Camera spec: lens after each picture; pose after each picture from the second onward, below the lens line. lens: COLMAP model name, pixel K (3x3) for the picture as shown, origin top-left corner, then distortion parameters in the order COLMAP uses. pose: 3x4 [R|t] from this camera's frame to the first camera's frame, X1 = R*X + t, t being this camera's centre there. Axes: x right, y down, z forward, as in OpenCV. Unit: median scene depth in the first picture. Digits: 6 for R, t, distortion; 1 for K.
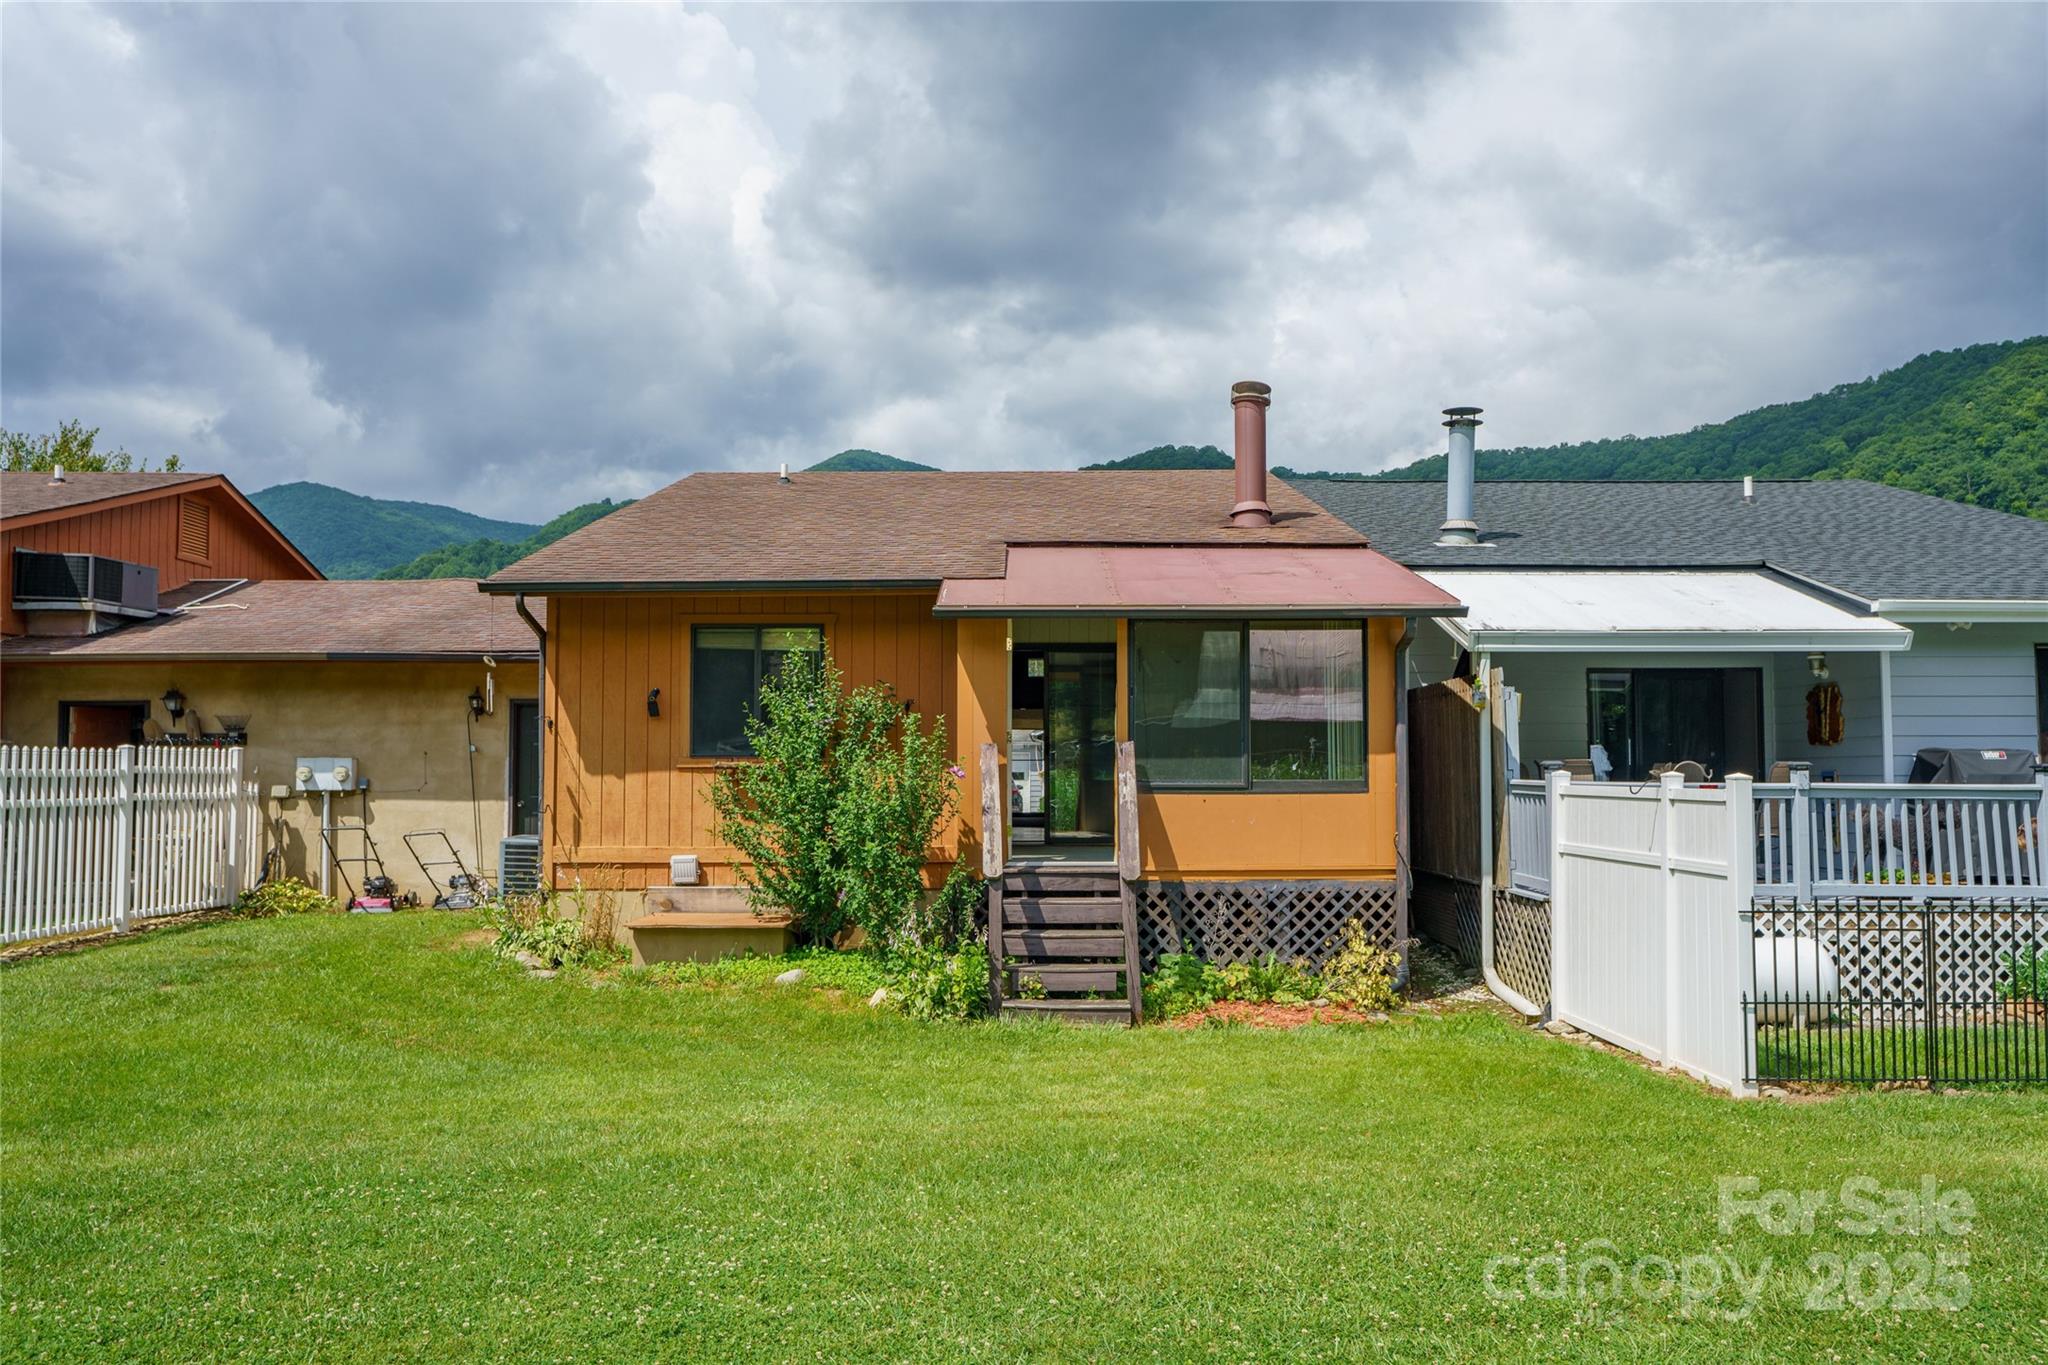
lens RADIAL K [[1535.2, 0, 1060.7], [0, 1535.2, 719.5], [0, 0, 1]] dist [0.006189, 0.021800]
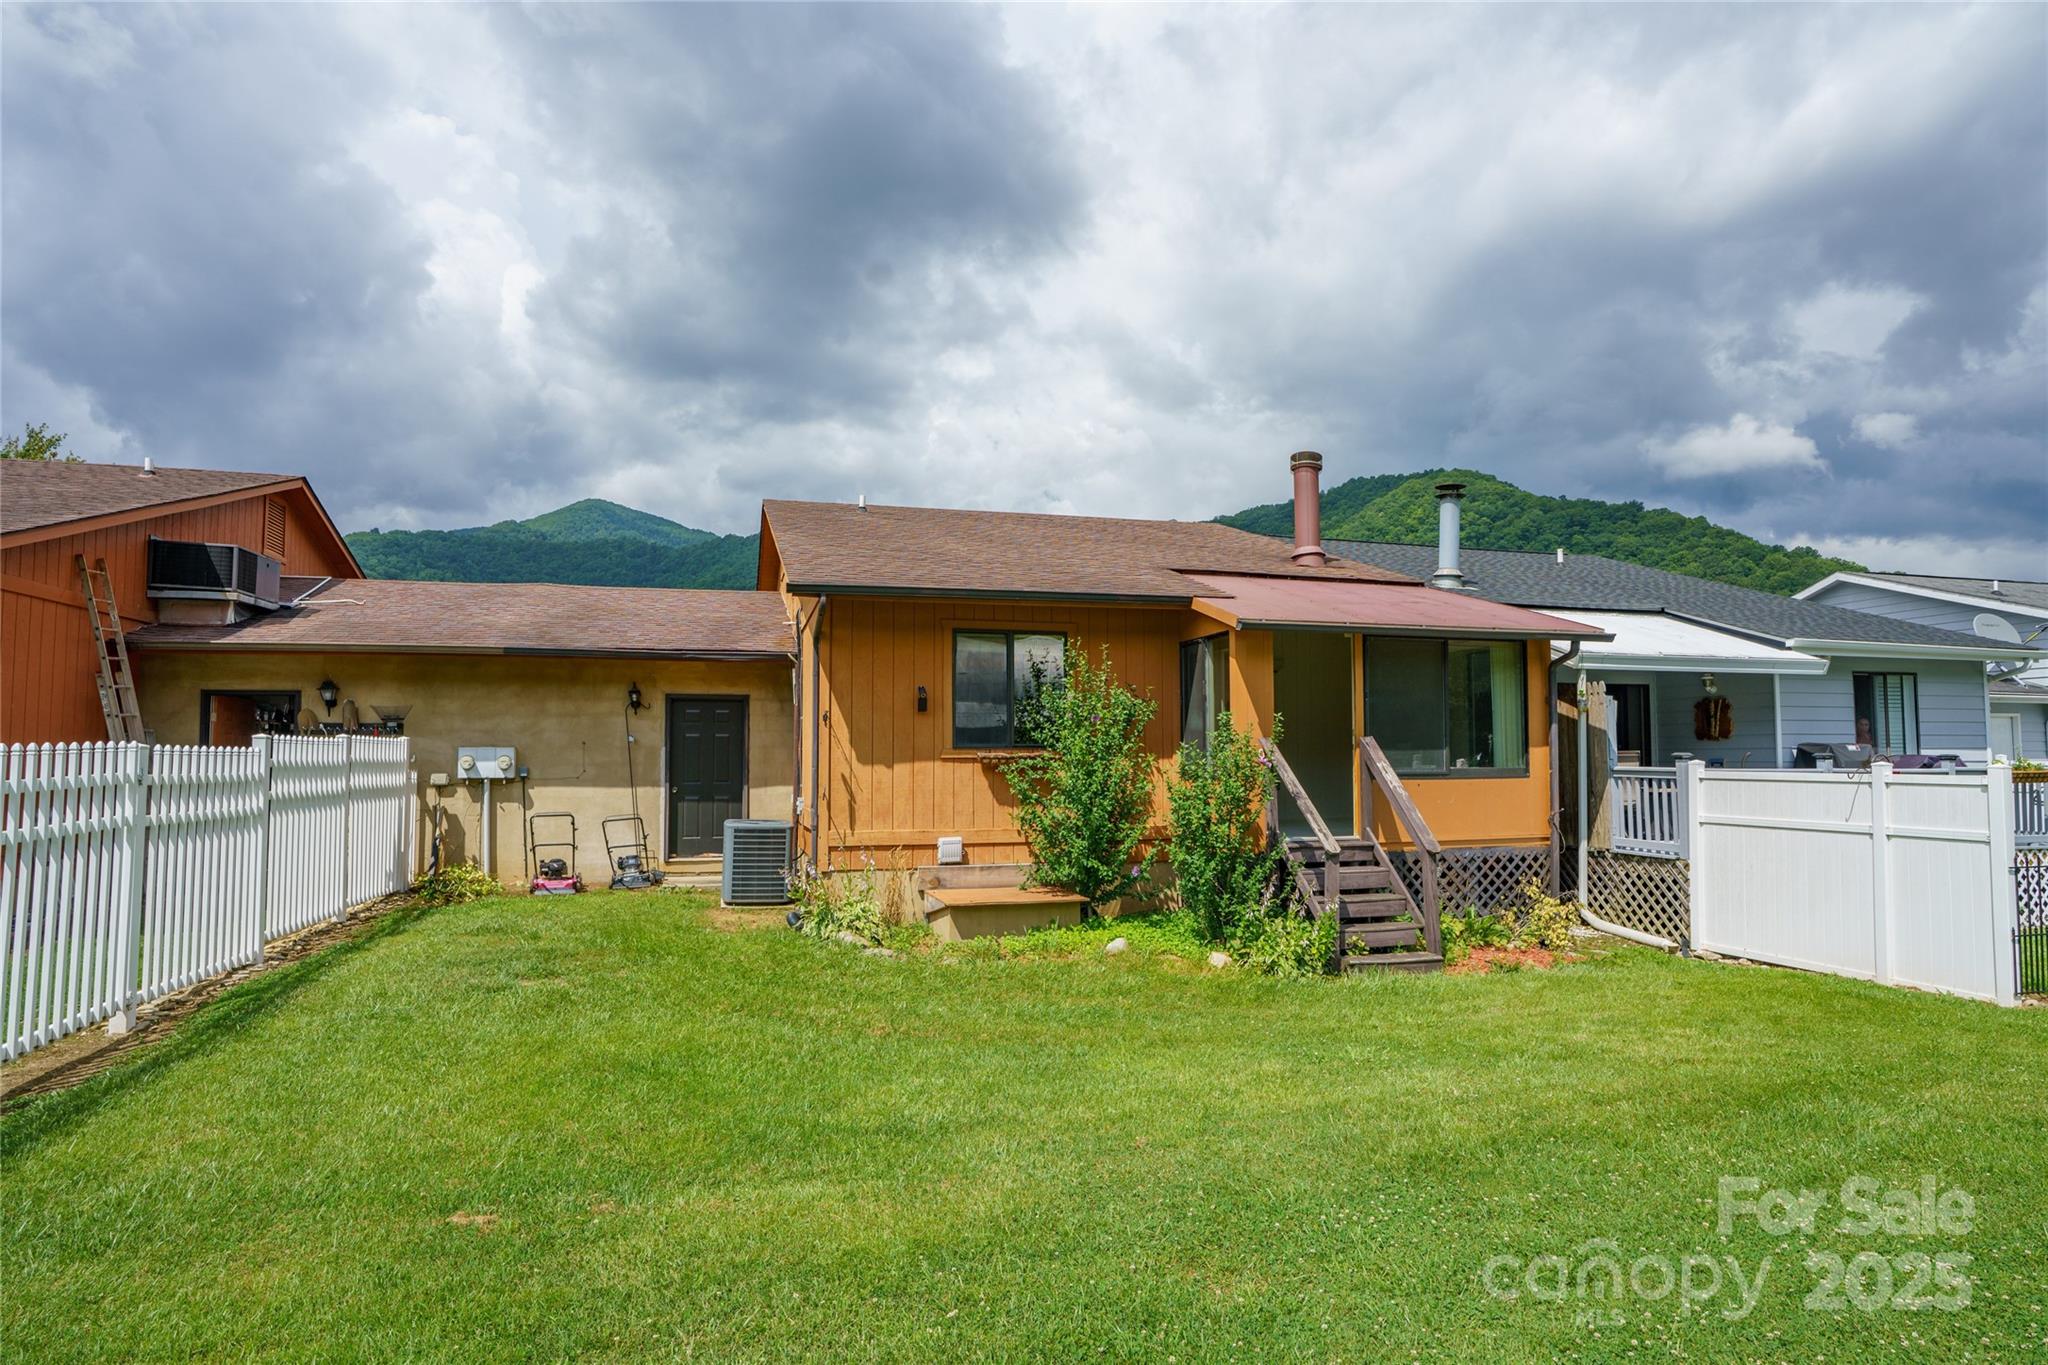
lens RADIAL K [[1122.1, 0, 1042.4], [0, 1122.1, 708.2], [0, 0, 1]] dist [-0.024838, -0.000281]
pose [[0.961820, 0.010766, 0.273469, -0.319692], [-0.008770, 0.999925, -0.008520, 0.001312], [-0.273541, 0.005797, 0.961843, 0.159595]]
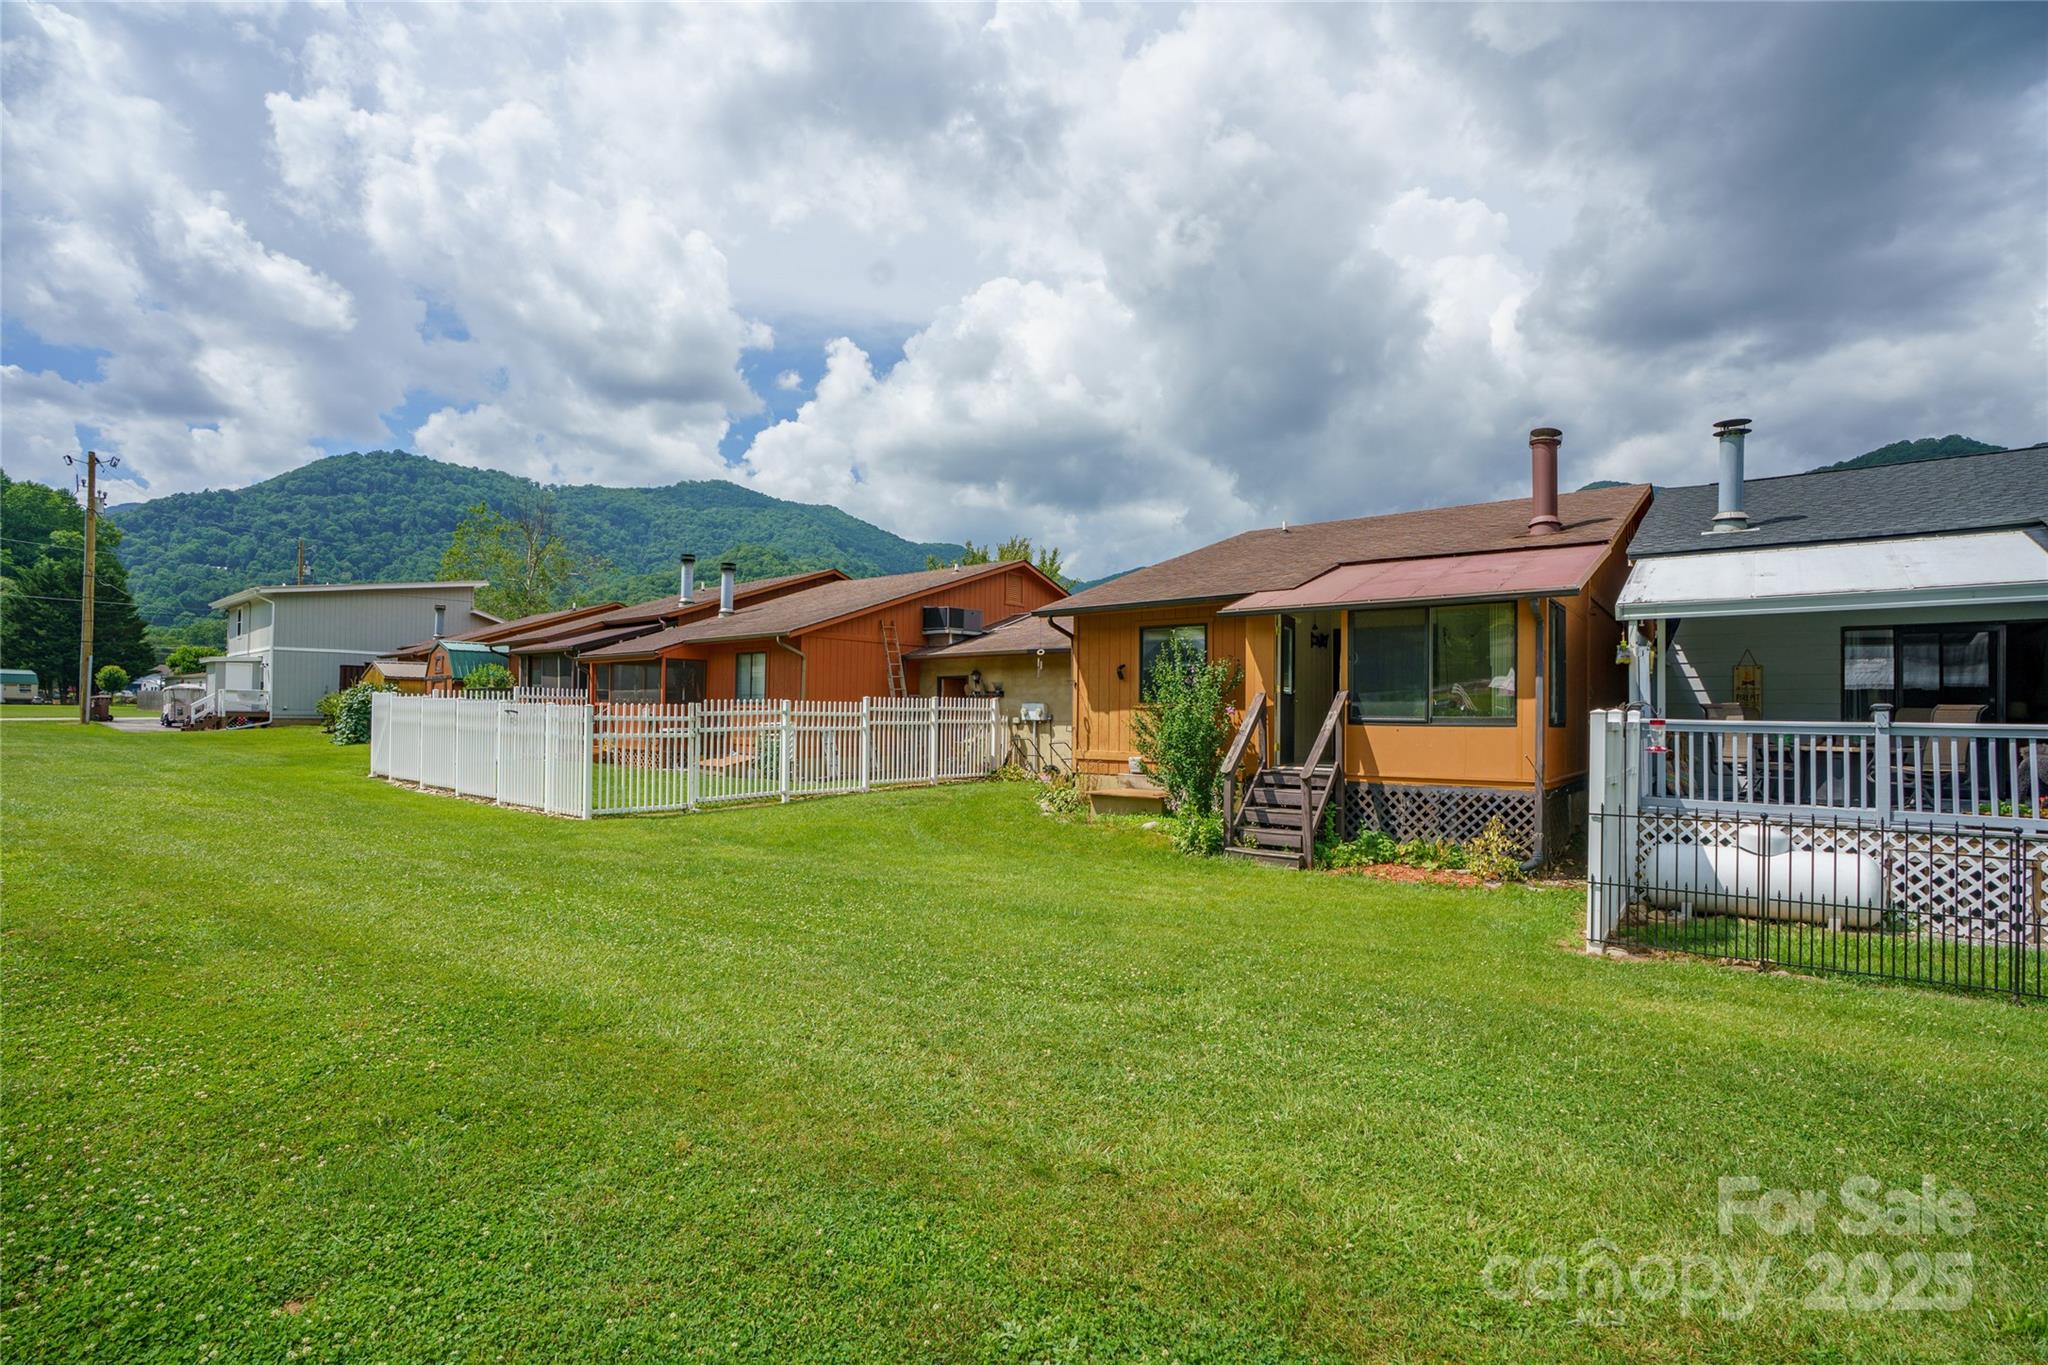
lens RADIAL K [[998.9, 0, 1021.4], [0, 998.9, 699.3], [0, 0, 1]] dist [-0.007276, 0.008464]
pose [[0.774746, -0.002501, -0.632268, 0.307608], [0.012075, 0.999868, 0.010841, 0.005589], [0.632157, -0.016034, 0.774674, 0.012283]]
